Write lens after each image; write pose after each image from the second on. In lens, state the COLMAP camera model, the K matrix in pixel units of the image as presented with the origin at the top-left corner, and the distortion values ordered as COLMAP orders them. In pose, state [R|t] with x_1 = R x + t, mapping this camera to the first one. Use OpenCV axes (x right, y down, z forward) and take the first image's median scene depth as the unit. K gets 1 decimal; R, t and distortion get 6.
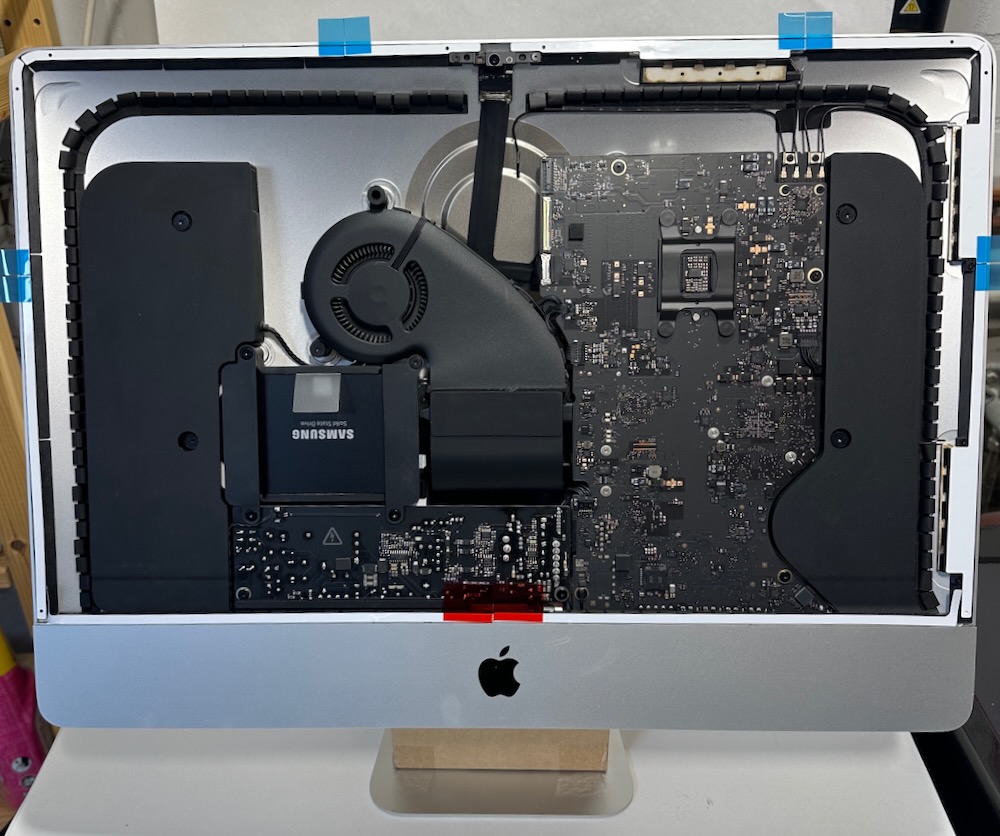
lens RADIAL K [[1053.6, 0, 490.1], [0, 1053.6, 451.4], [0, 0, 1]] dist [-0.019802, -0.289901]
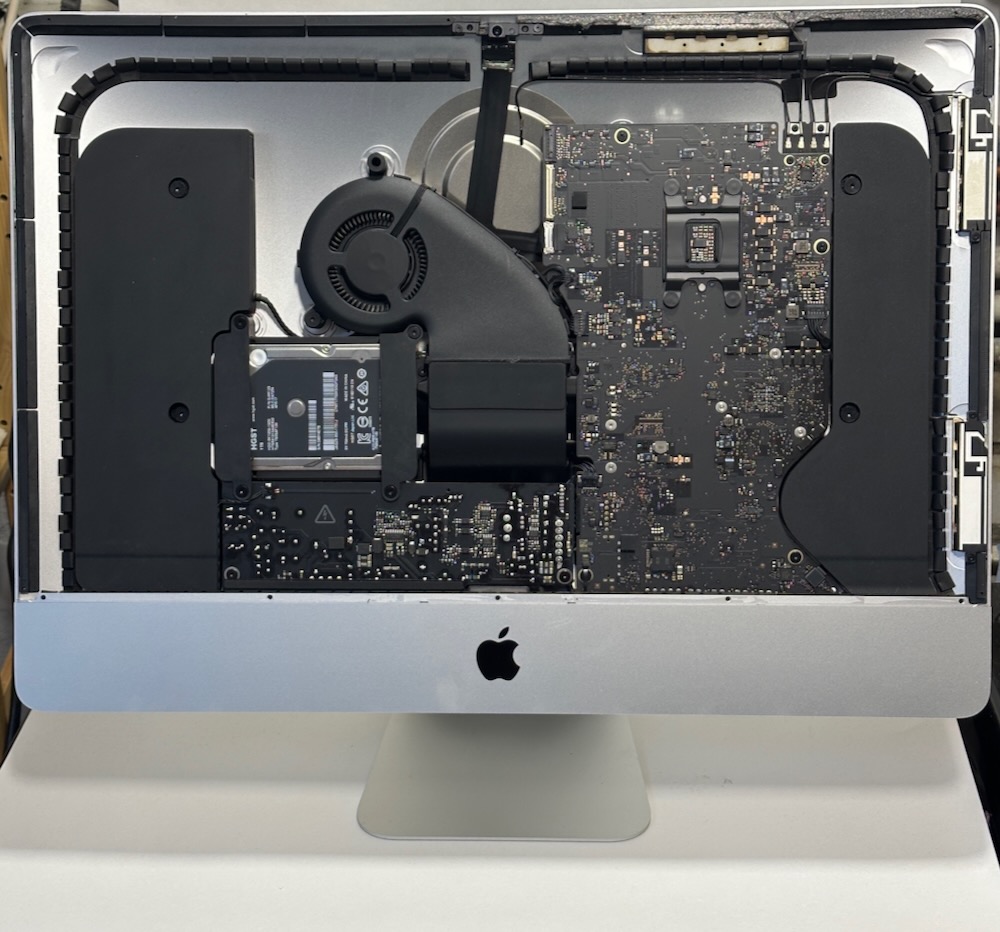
lens RADIAL K [[1597.7, 0, 497.2], [0, 1597.7, 467.4], [0, 0, 1]] dist [-0.188875, 0.000000]
pose [[0.999931, 0.007176, -0.009280, 0.020312], [-0.007464, 0.999481, -0.031350, 0.085920], [0.009051, 0.031417, 0.999465, -0.466619]]
